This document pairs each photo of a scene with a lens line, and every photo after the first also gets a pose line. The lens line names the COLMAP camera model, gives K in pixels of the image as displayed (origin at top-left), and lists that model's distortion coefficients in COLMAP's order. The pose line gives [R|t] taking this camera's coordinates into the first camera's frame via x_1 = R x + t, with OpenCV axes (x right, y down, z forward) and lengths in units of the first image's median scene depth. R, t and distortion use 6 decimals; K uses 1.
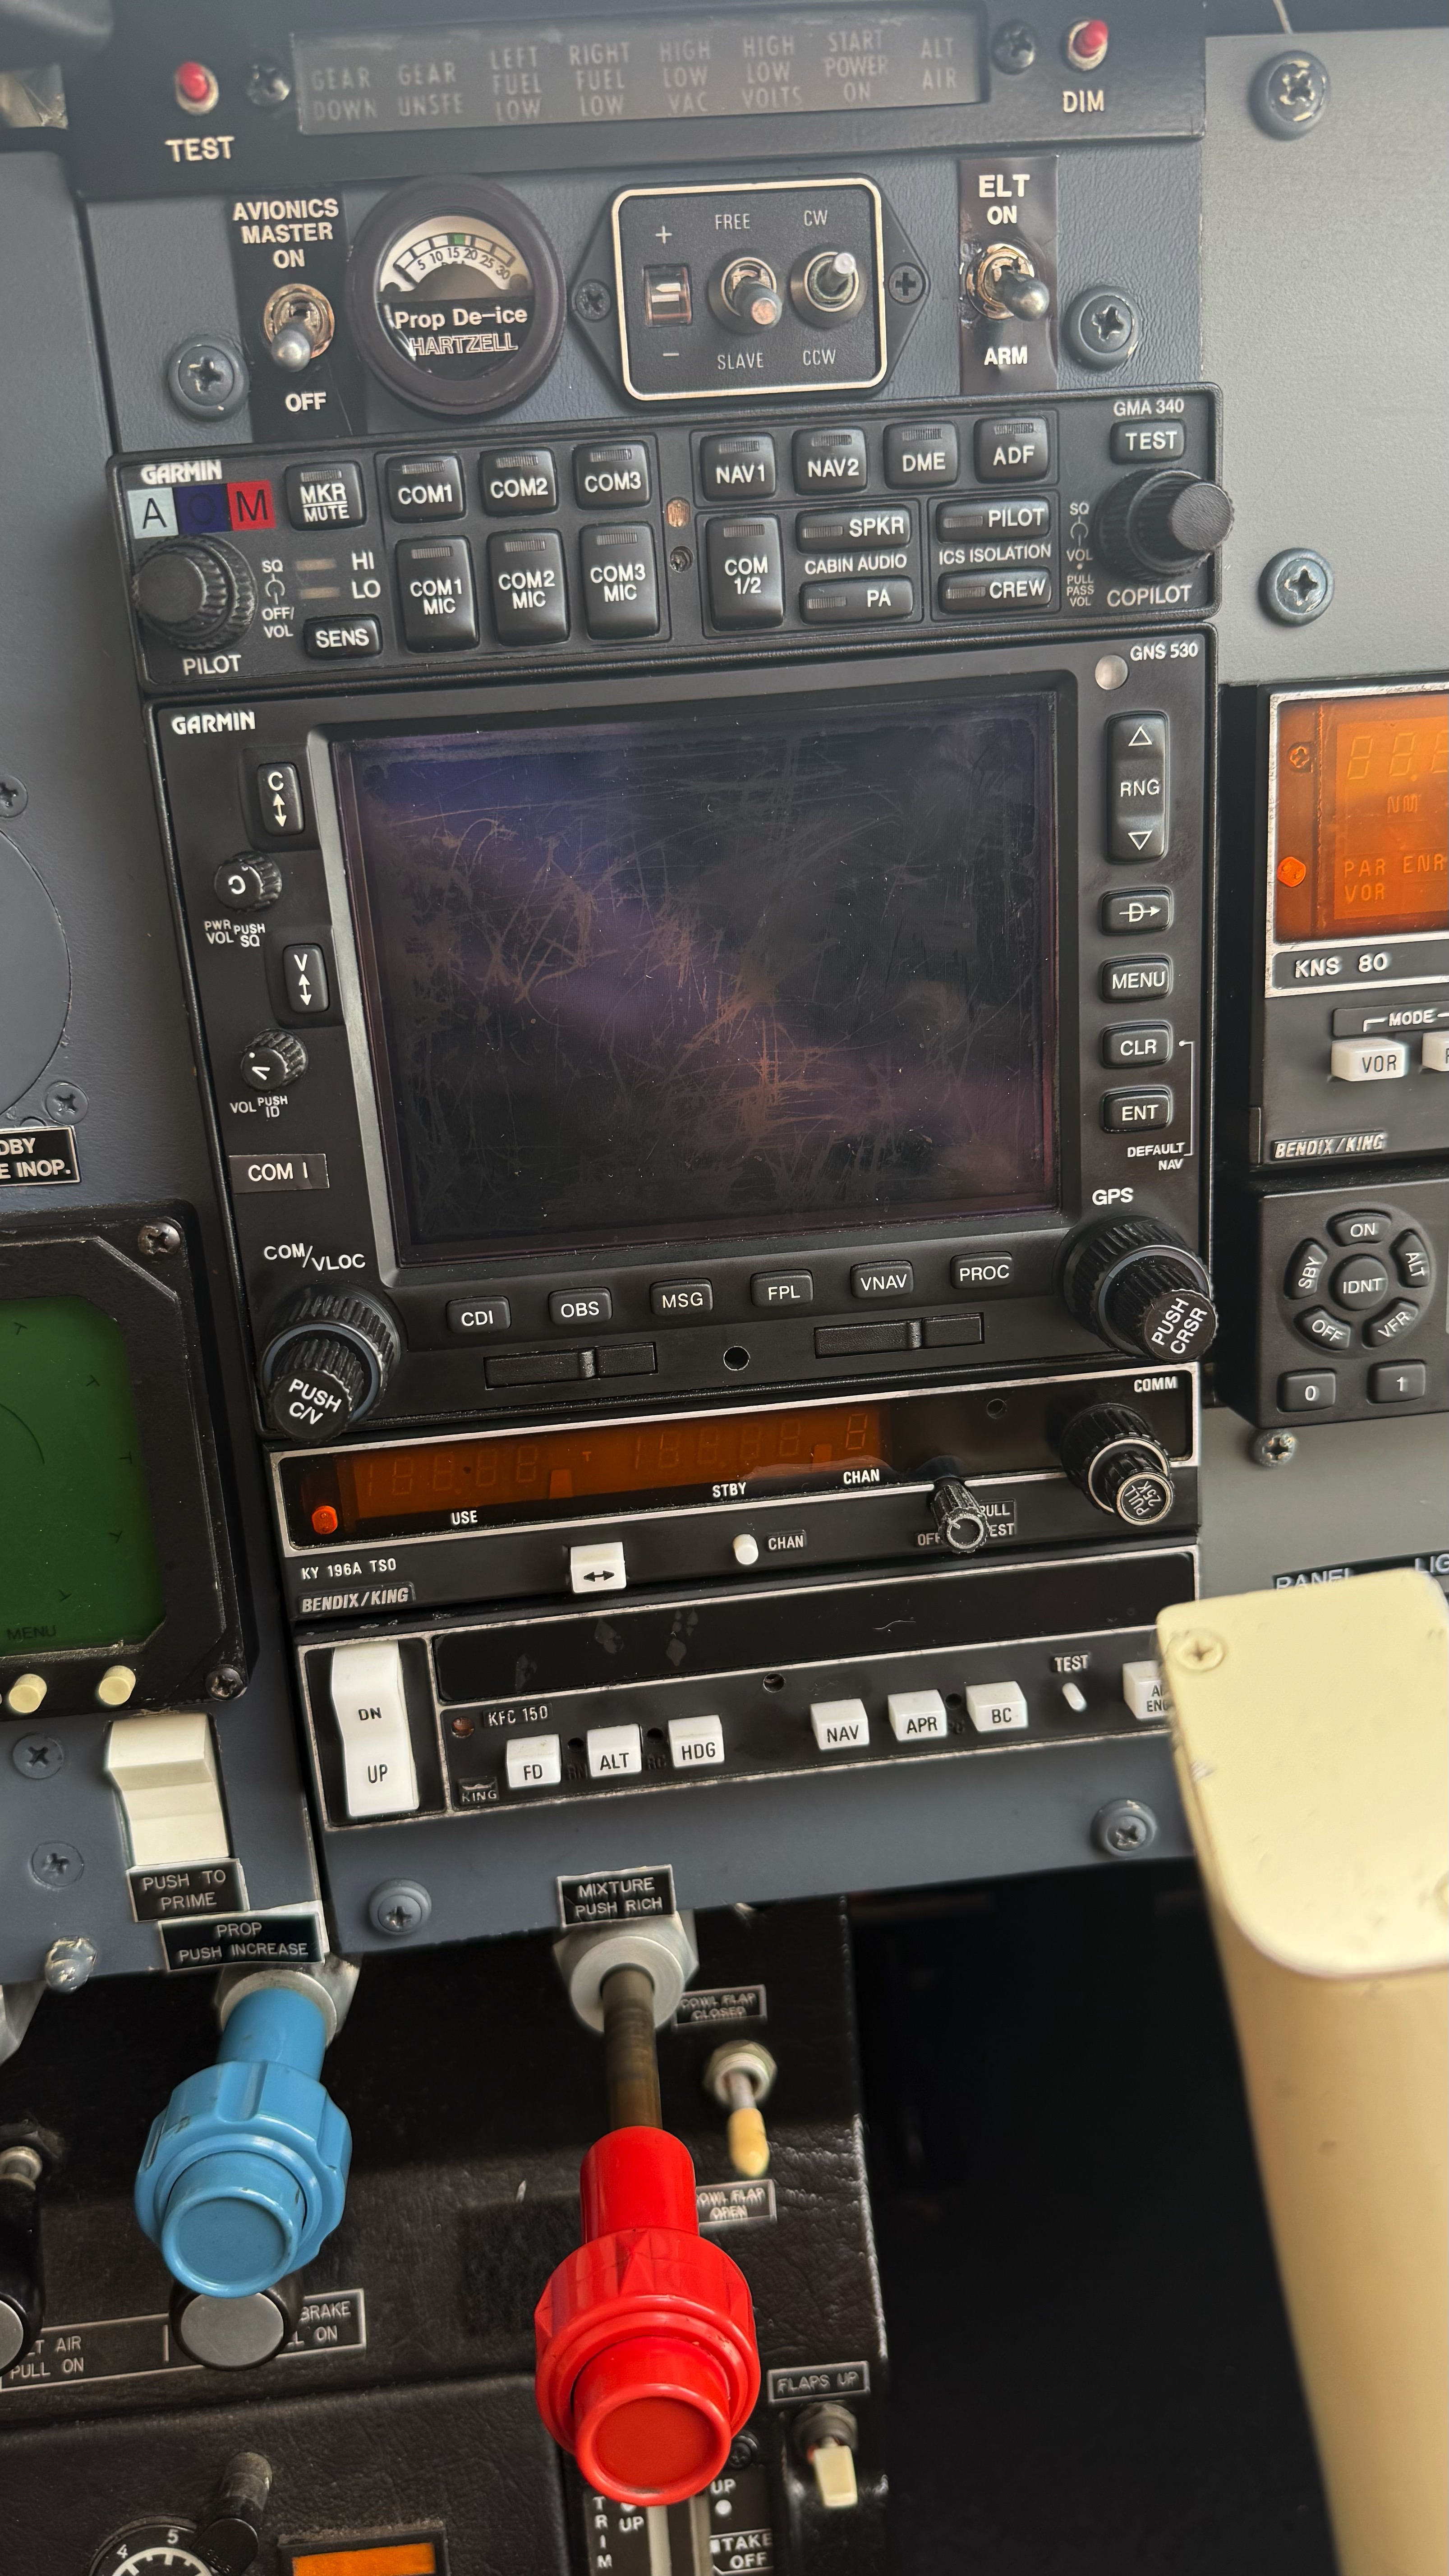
lens RADIAL K [[1785.0, 0, 728.0], [0, 1785.0, 1307.5], [0, 0, 1]] dist [0.046799, -0.074831]
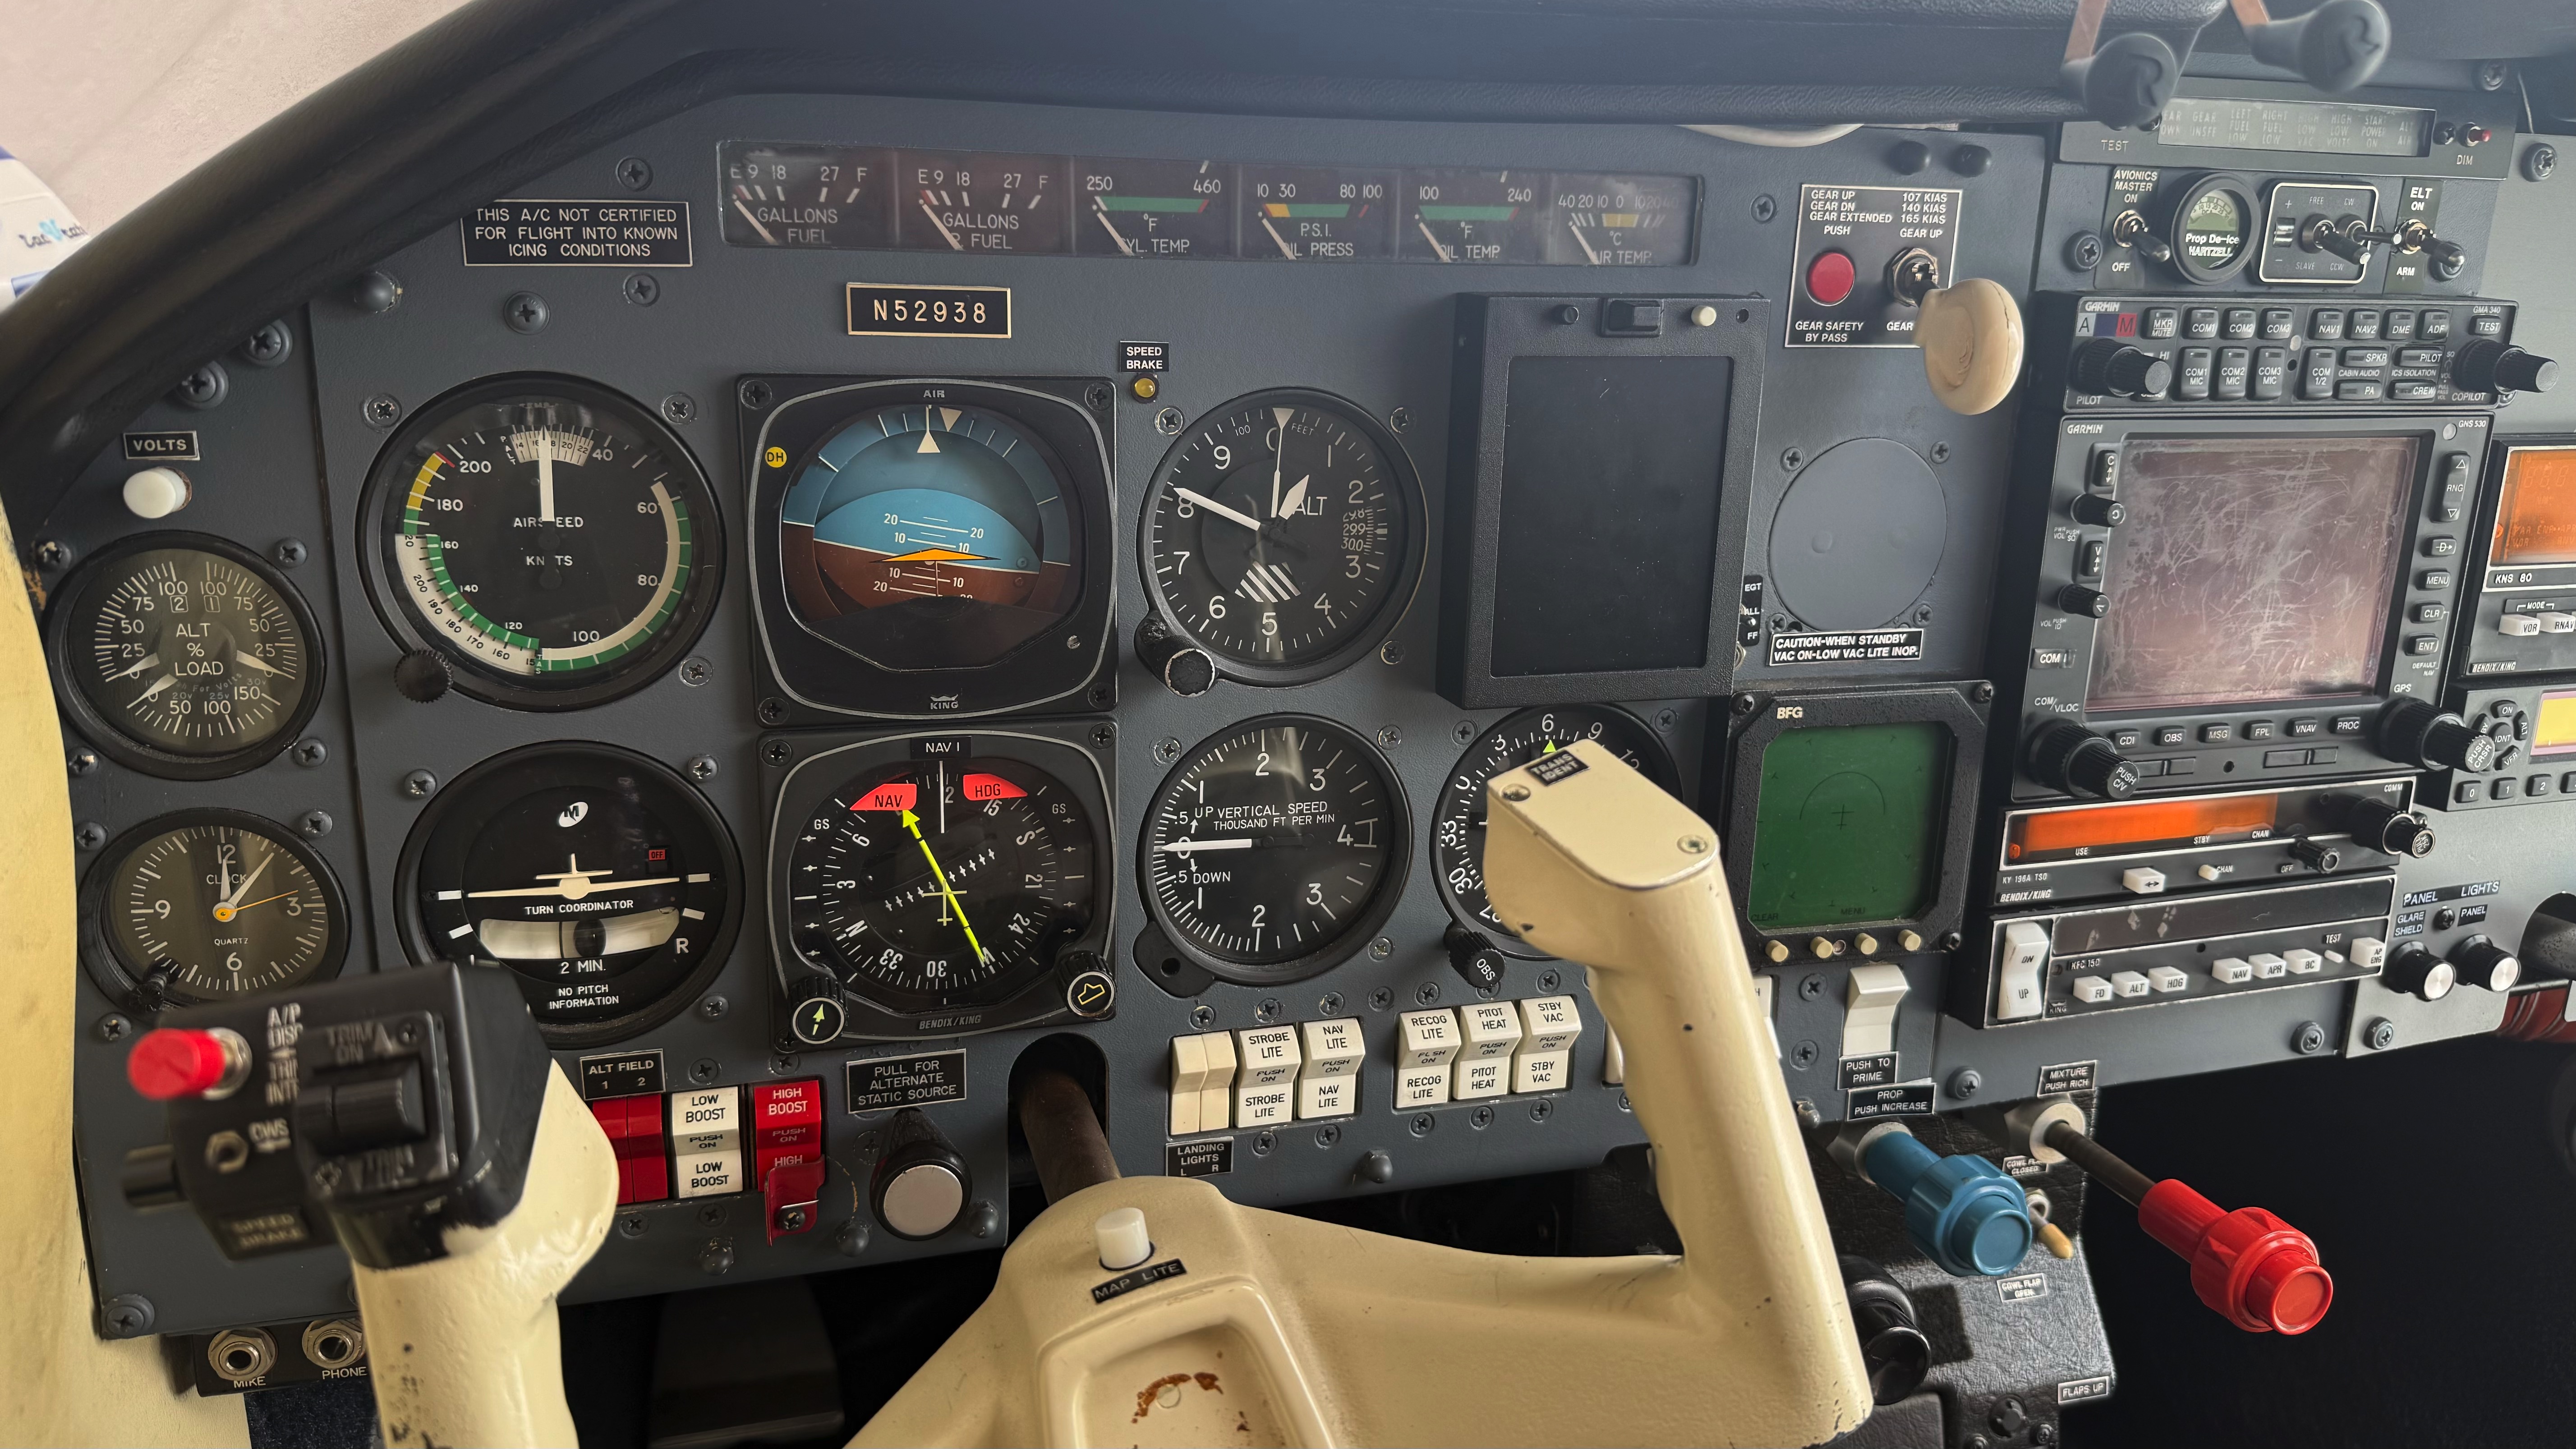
lens RADIAL K [[1785.0, 0, 1225.6], [0, 1785.0, 690.3], [0, 0, 1]] dist [0.046799, -0.074831]
pose [[0.977392, 0.037589, 0.208069, -1.382455], [-0.030908, 0.998900, -0.035268, 0.045717], [-0.209166, 0.028040, 0.977478, -0.603991]]
